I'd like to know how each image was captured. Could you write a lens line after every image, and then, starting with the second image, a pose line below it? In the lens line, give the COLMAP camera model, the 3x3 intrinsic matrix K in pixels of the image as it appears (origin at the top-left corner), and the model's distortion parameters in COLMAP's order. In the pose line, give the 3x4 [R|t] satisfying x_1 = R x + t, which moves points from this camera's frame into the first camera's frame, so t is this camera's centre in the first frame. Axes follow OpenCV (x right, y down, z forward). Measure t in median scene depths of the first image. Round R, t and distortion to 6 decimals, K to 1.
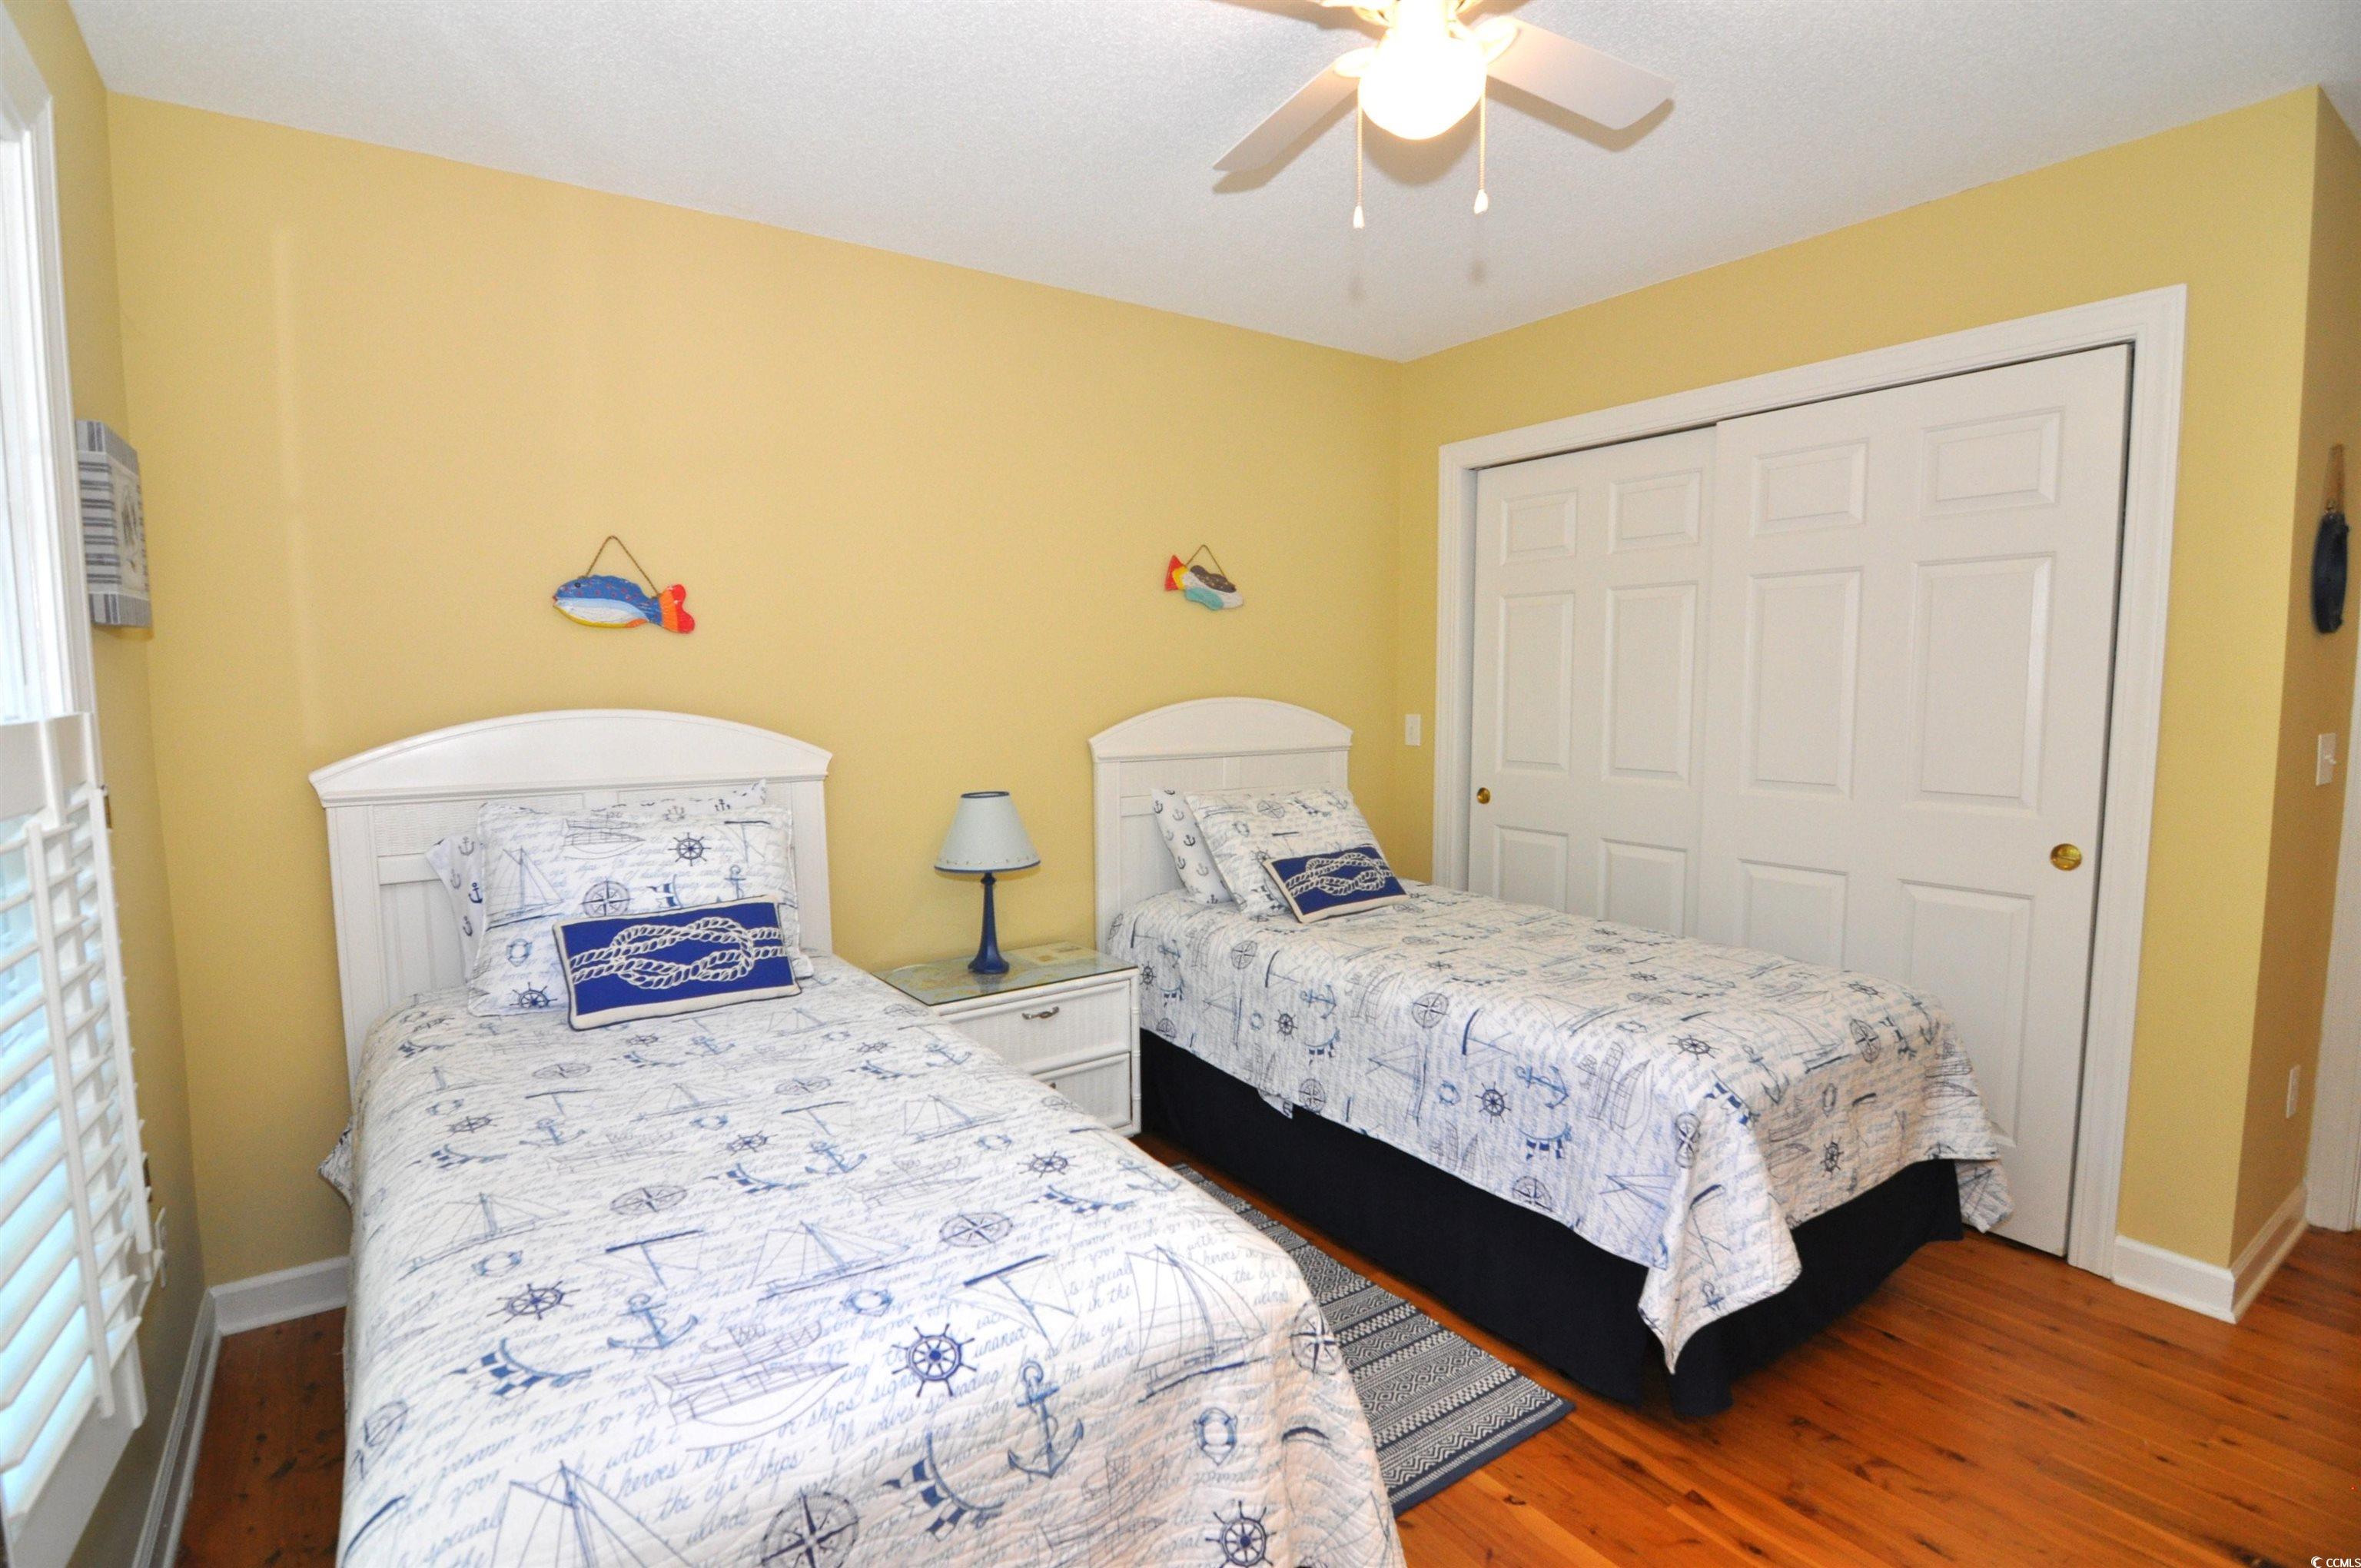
lens RADIAL K [[1132.1, 0, 1157.0], [0, 1132.1, 783.6], [0, 0, 1]] dist [0.001829, -0.015478]
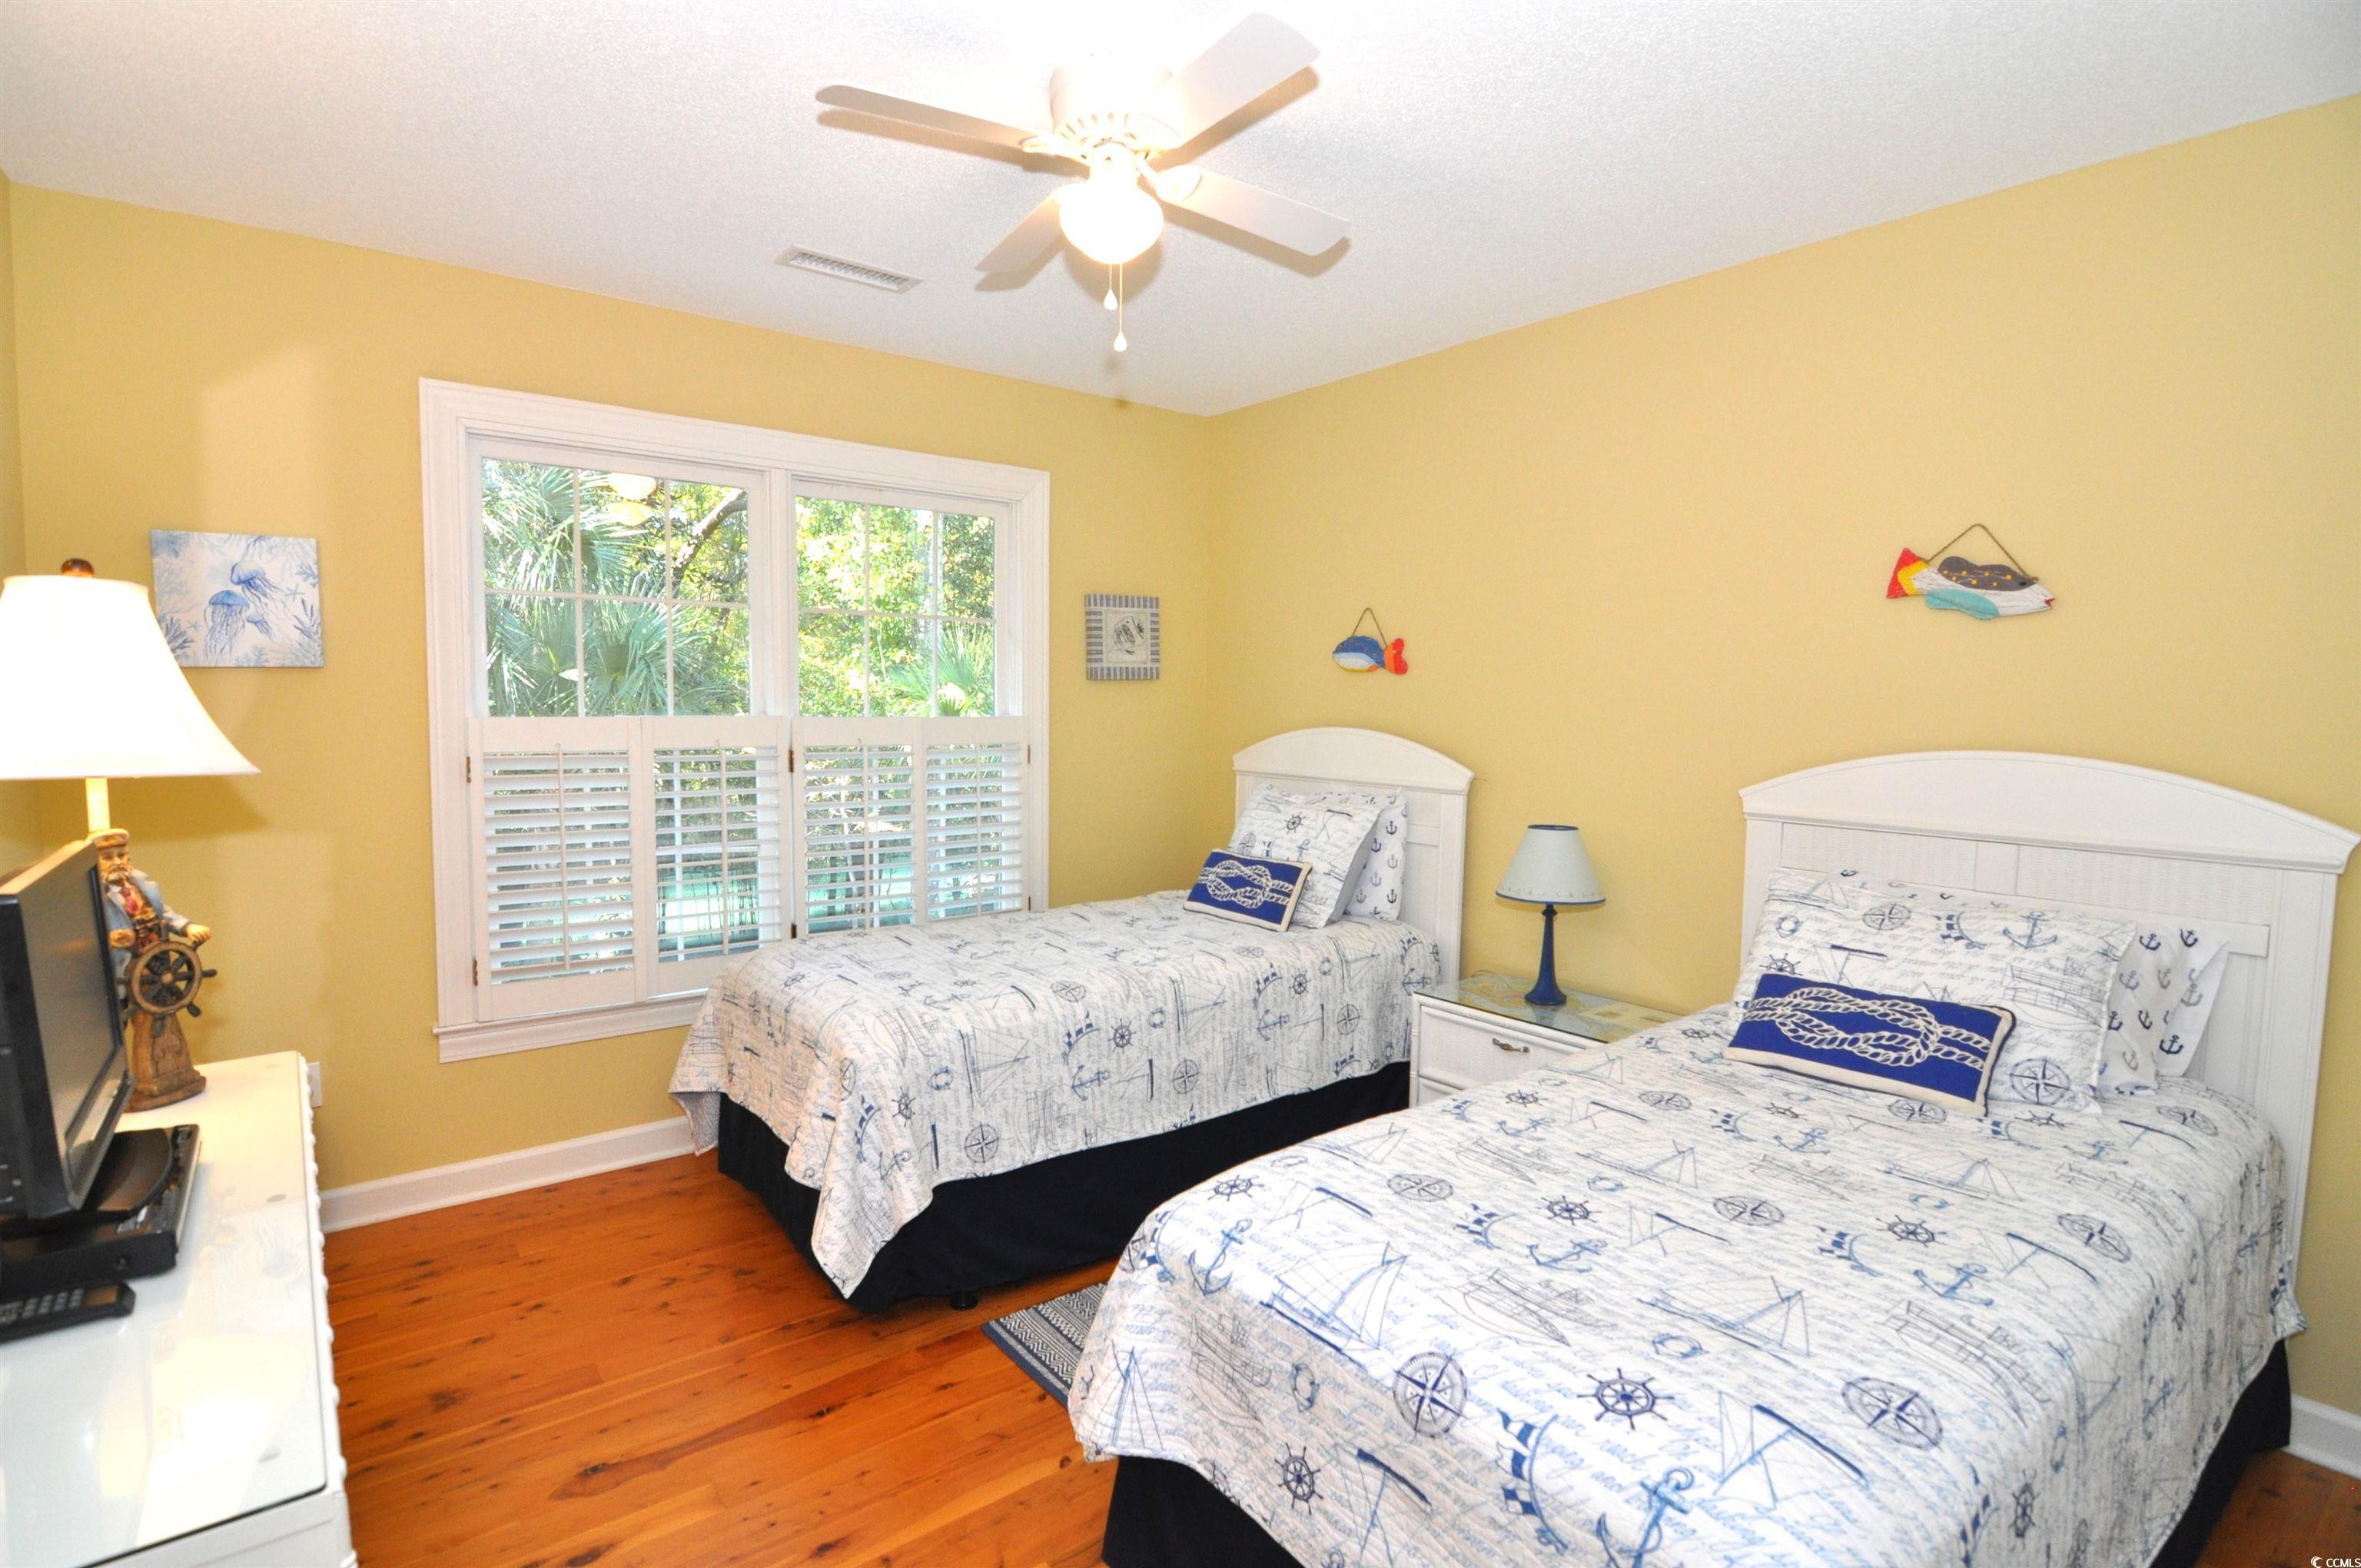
lens RADIAL K [[1132.1, 0, 1157.0], [0, 1132.1, 783.6], [0, 0, 1]] dist [0.001829, -0.015478]
pose [[0.049504, 0.080596, -0.995517, 0.854118], [-0.105385, 0.991596, 0.075038, -0.069559], [0.993199, 0.101198, 0.057581, 0.603811]]
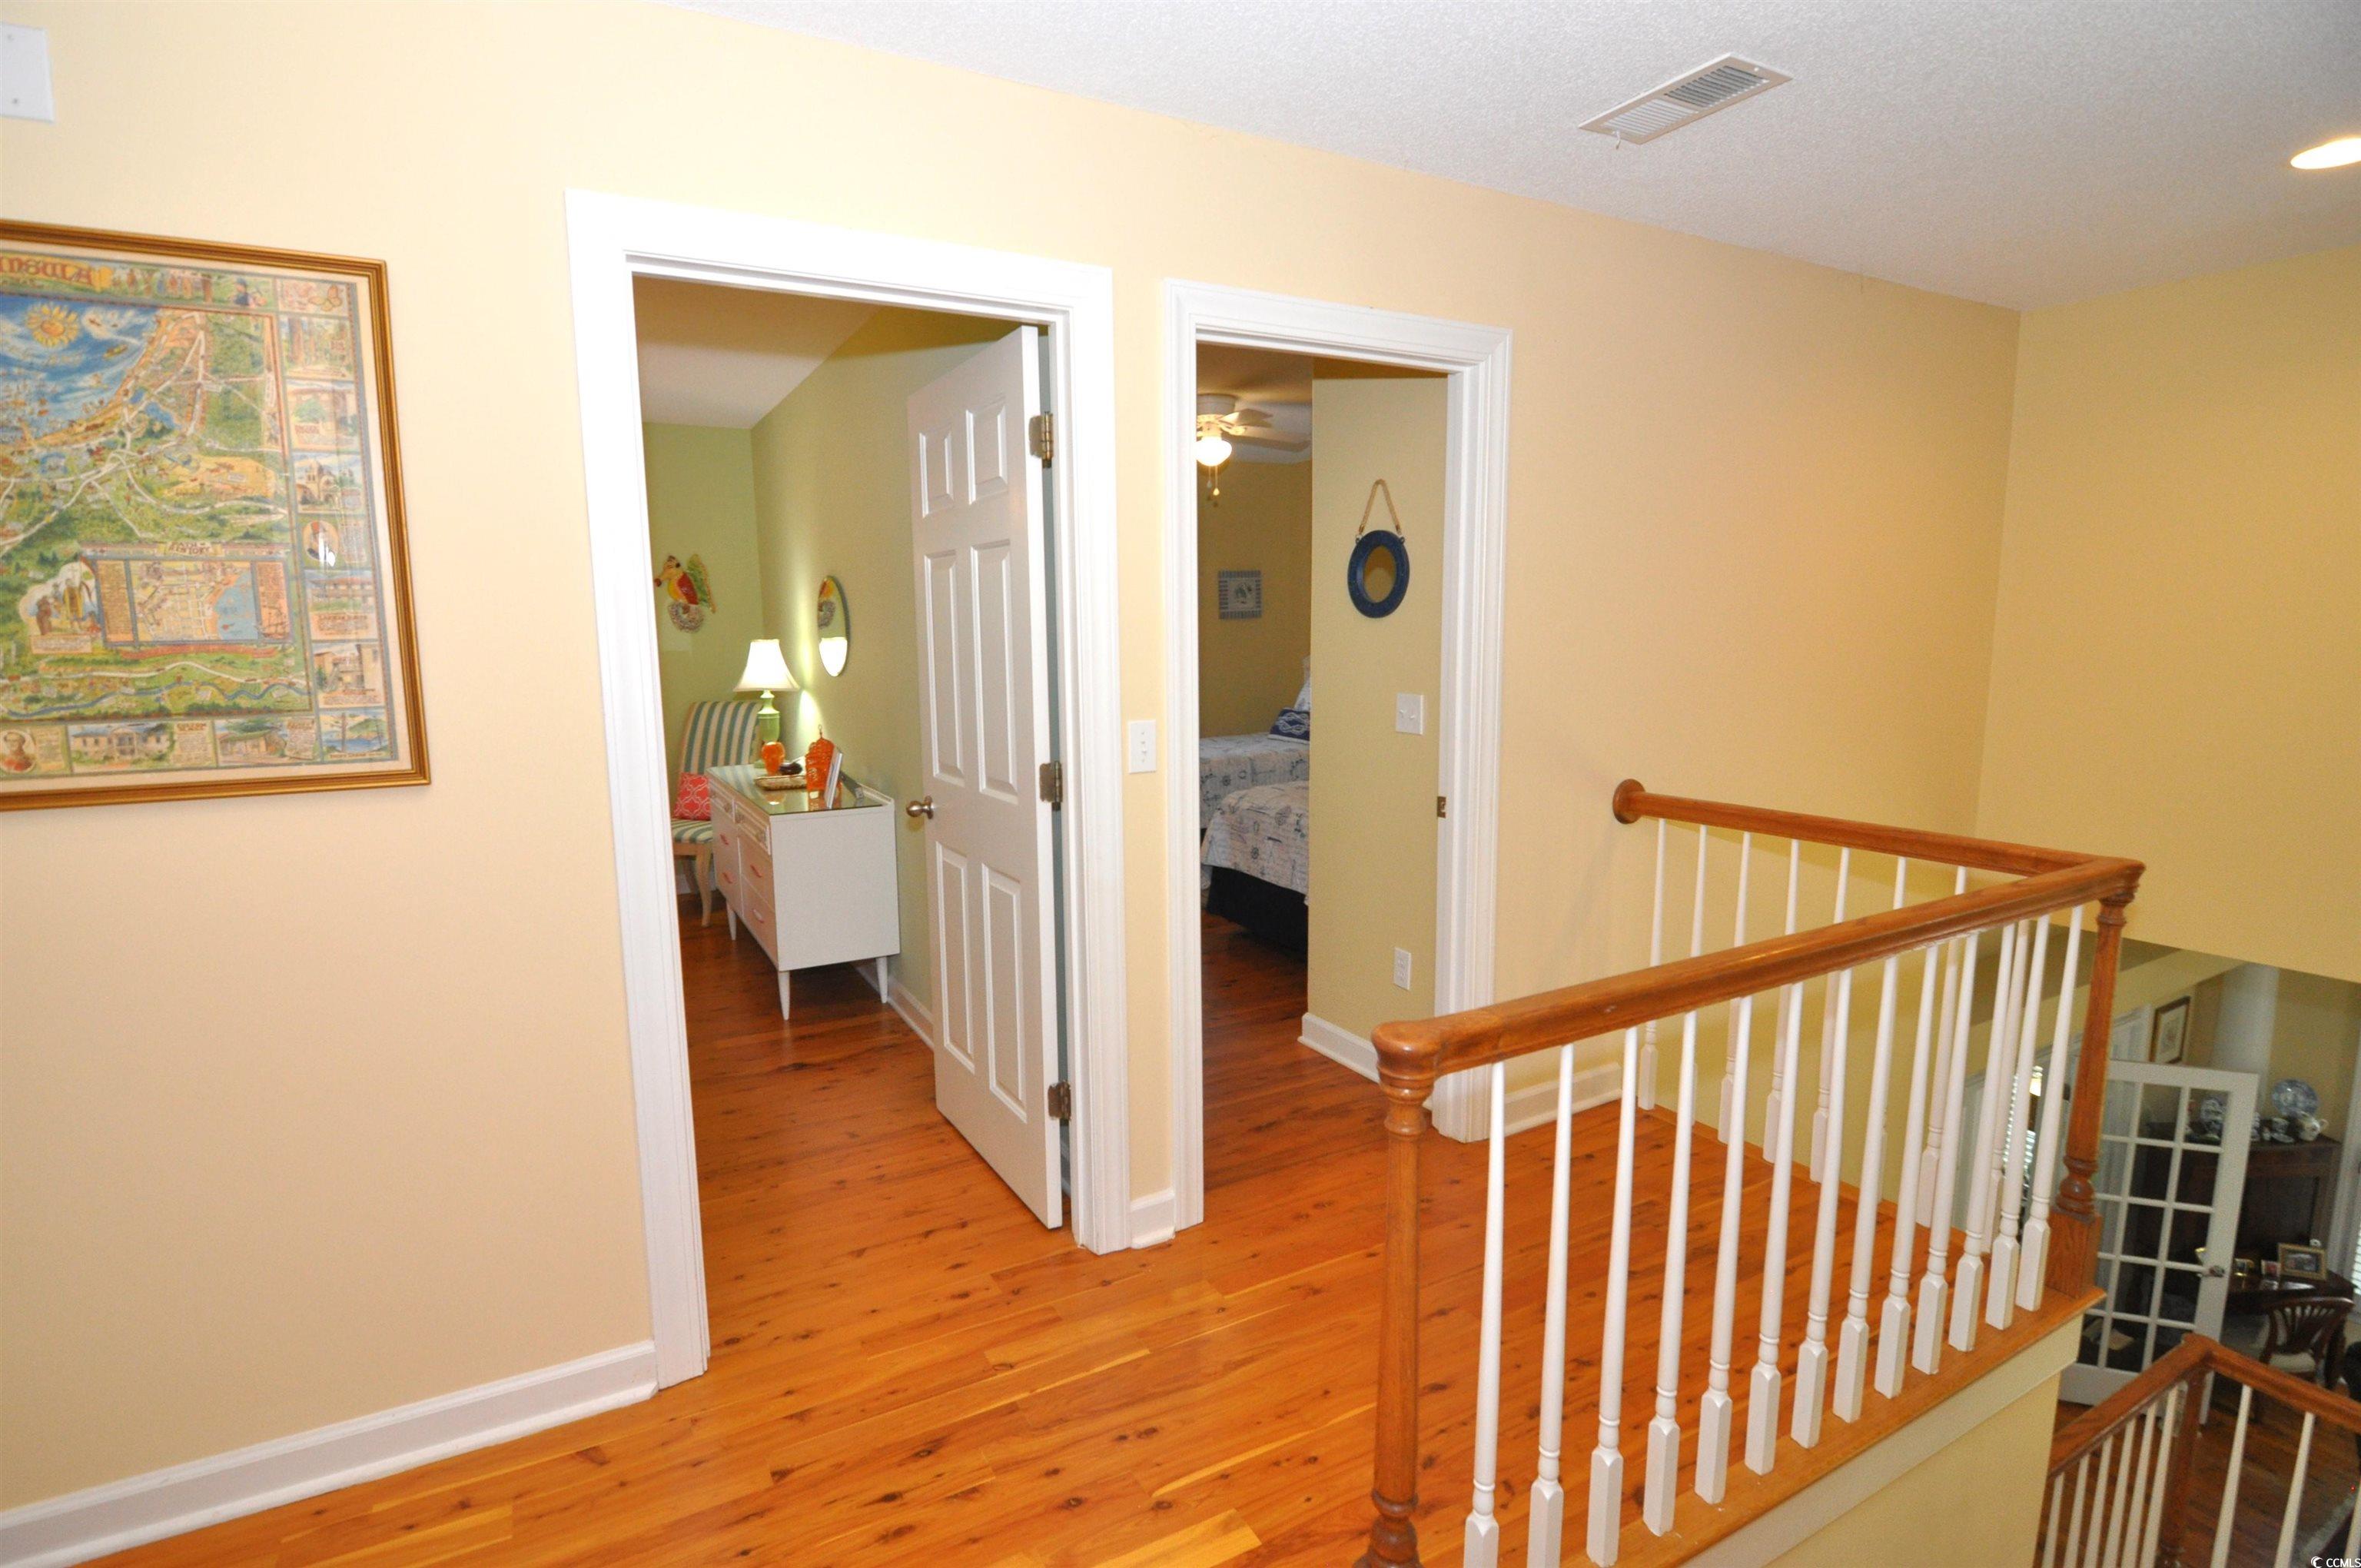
lens RADIAL K [[1132.1, 0, 1157.0], [0, 1132.1, 783.6], [0, 0, 1]] dist [0.001829, -0.015478]
pose [[-0.104917, 0.147098, -0.983542, 2.046710], [-0.081866, 0.984366, 0.155954, -0.103813], [0.991106, 0.096881, -0.091234, 0.716340]]
